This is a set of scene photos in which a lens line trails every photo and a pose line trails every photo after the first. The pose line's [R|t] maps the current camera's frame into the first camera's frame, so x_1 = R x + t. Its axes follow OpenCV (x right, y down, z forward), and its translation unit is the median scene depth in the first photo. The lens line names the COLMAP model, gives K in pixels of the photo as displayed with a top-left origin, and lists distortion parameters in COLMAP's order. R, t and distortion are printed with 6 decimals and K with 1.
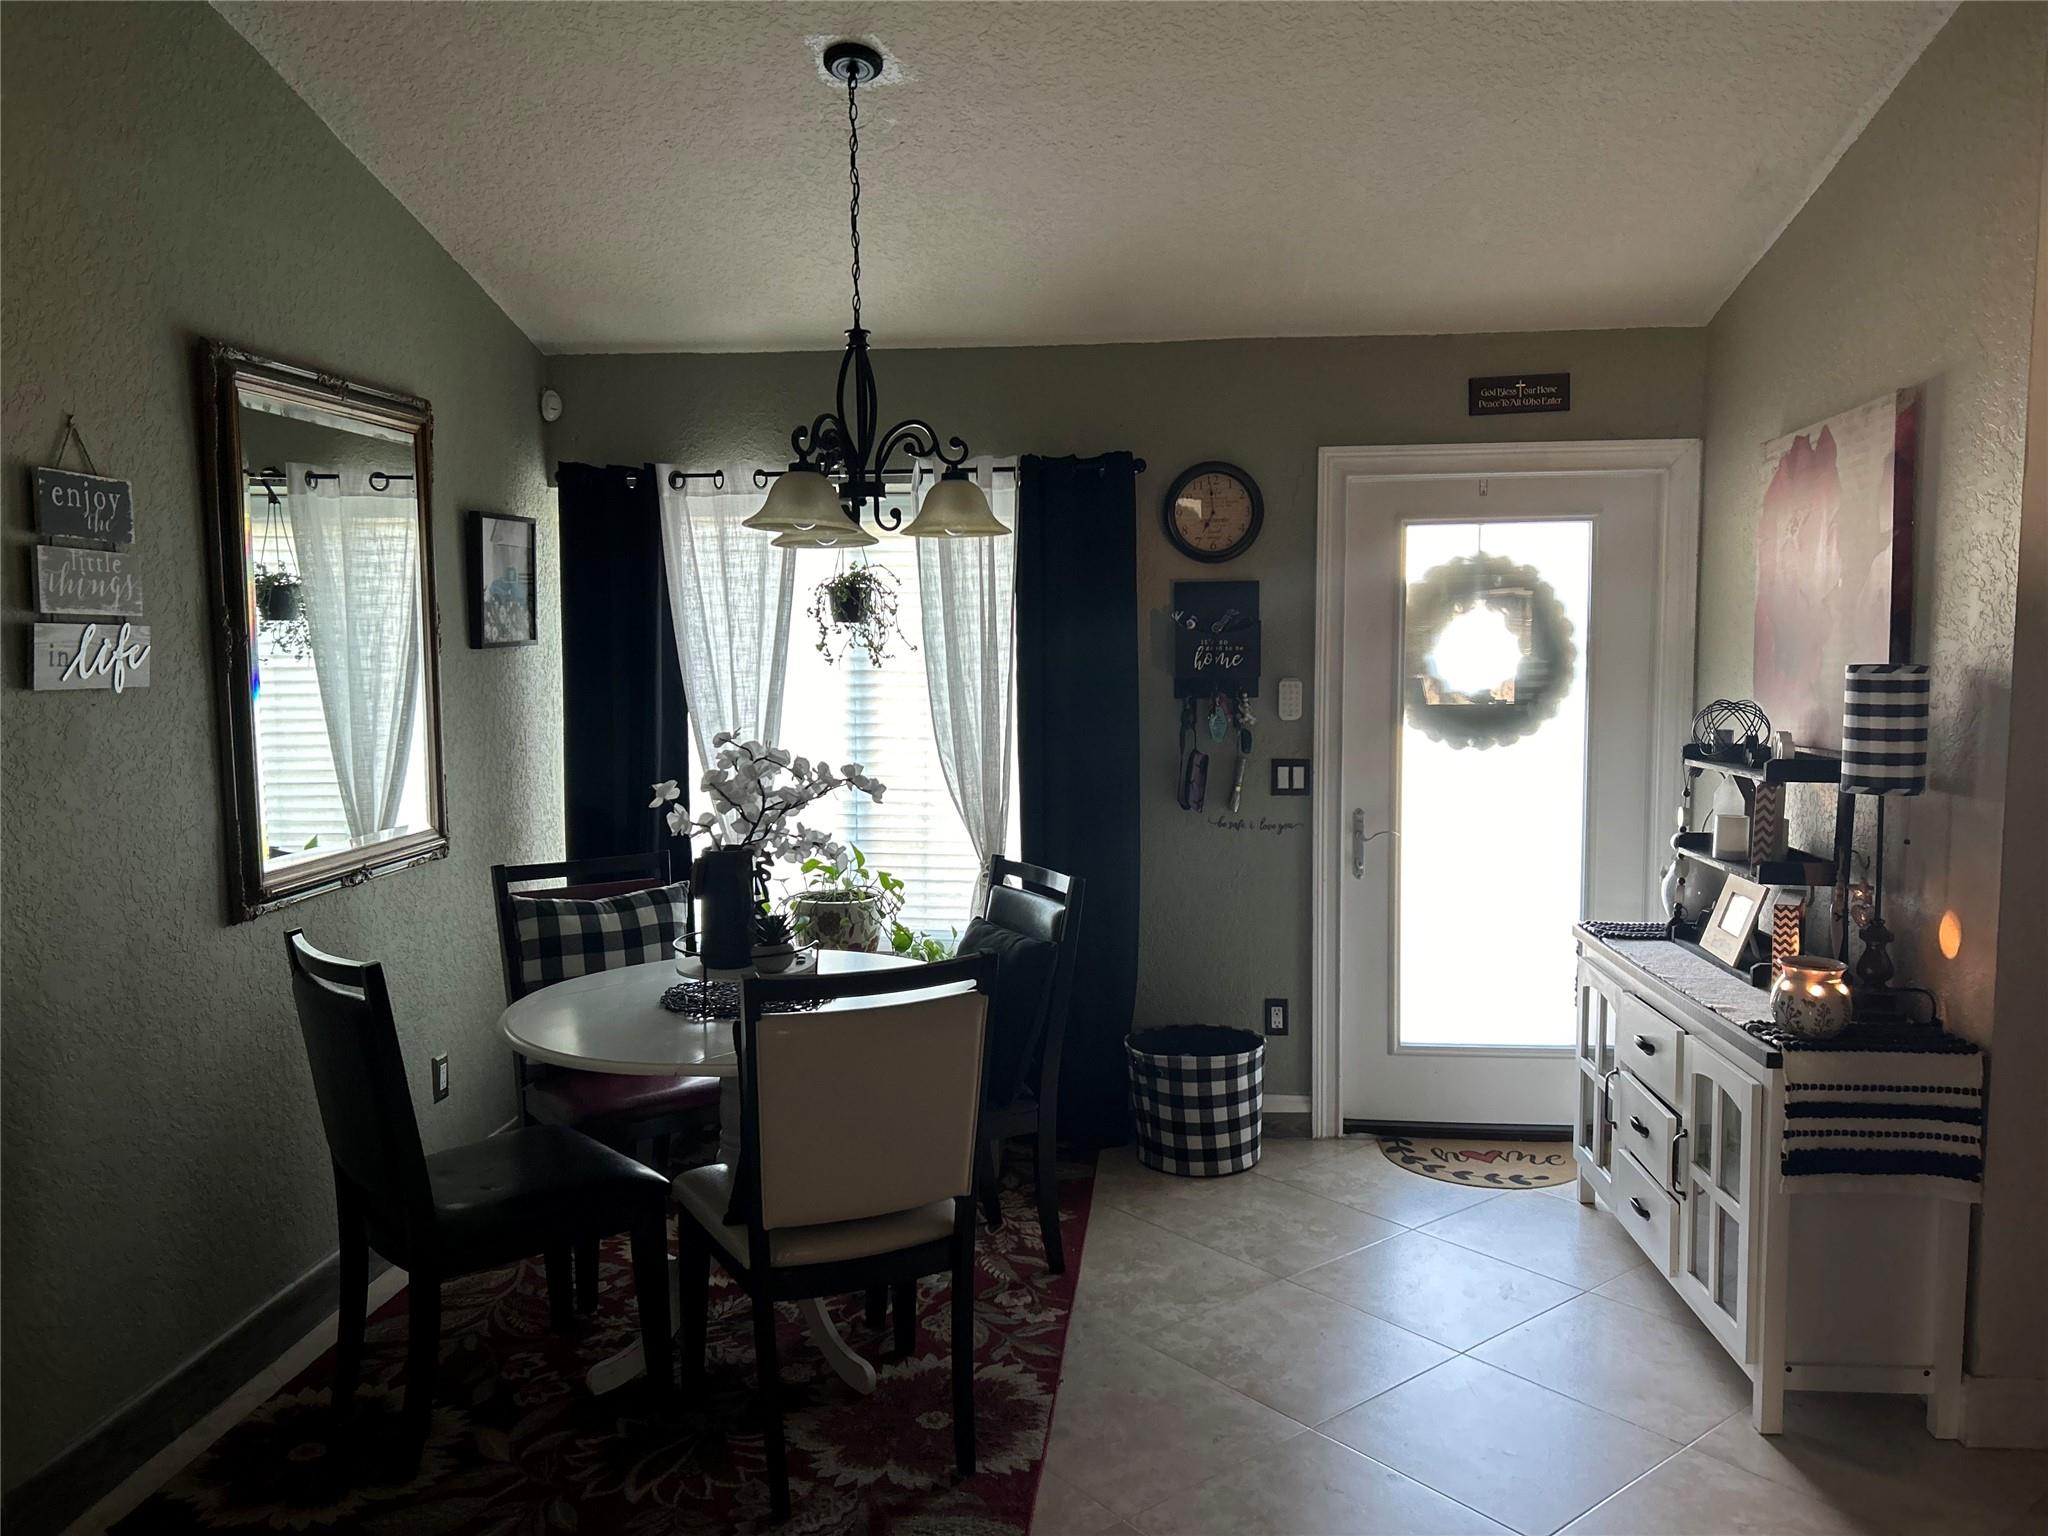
lens RADIAL K [[1562.7, 0, 1034.8], [0, 1562.7, 786.7], [0, 0, 1]] dist [0.196500, -0.430548]
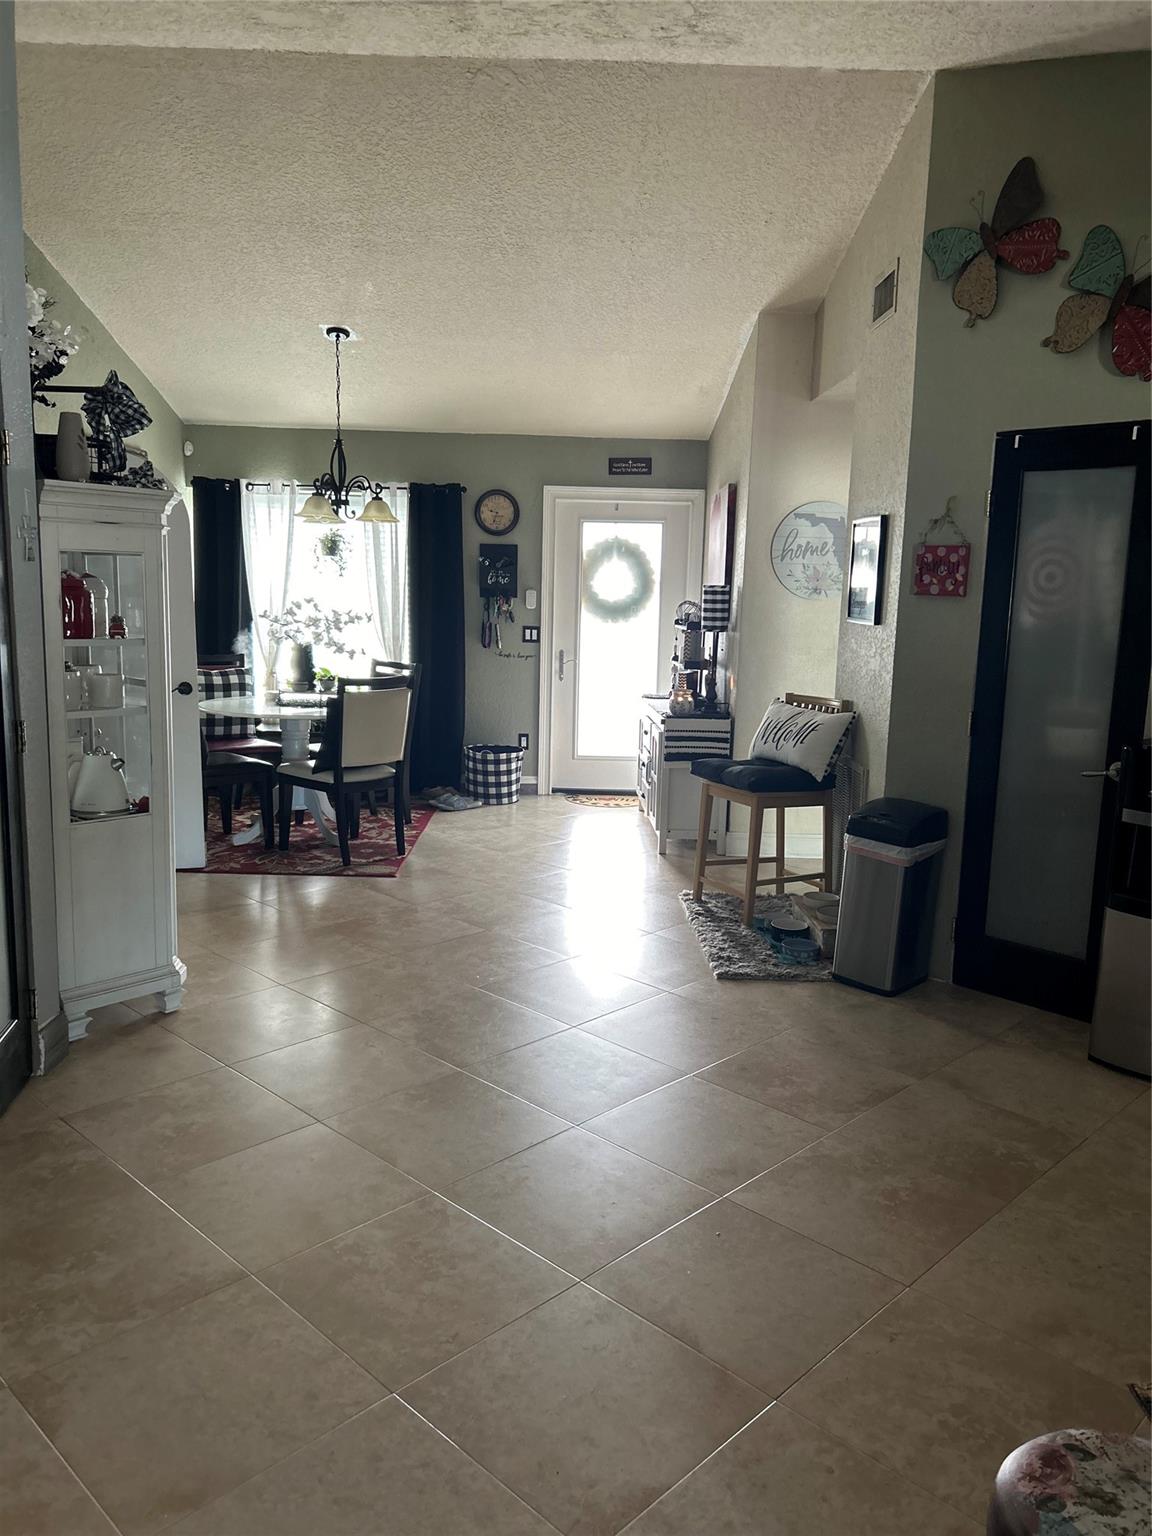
lens RADIAL K [[1172.1, 0, 567.4], [0, 1172.1, 777.4], [0, 0, 1]] dist [0.196500, -0.430548]
pose [[0.995016, 0.014393, 0.098673, 0.052225], [-0.021411, 0.997287, 0.070435, 0.079940], [-0.097391, -0.072196, 0.992624, -0.703151]]
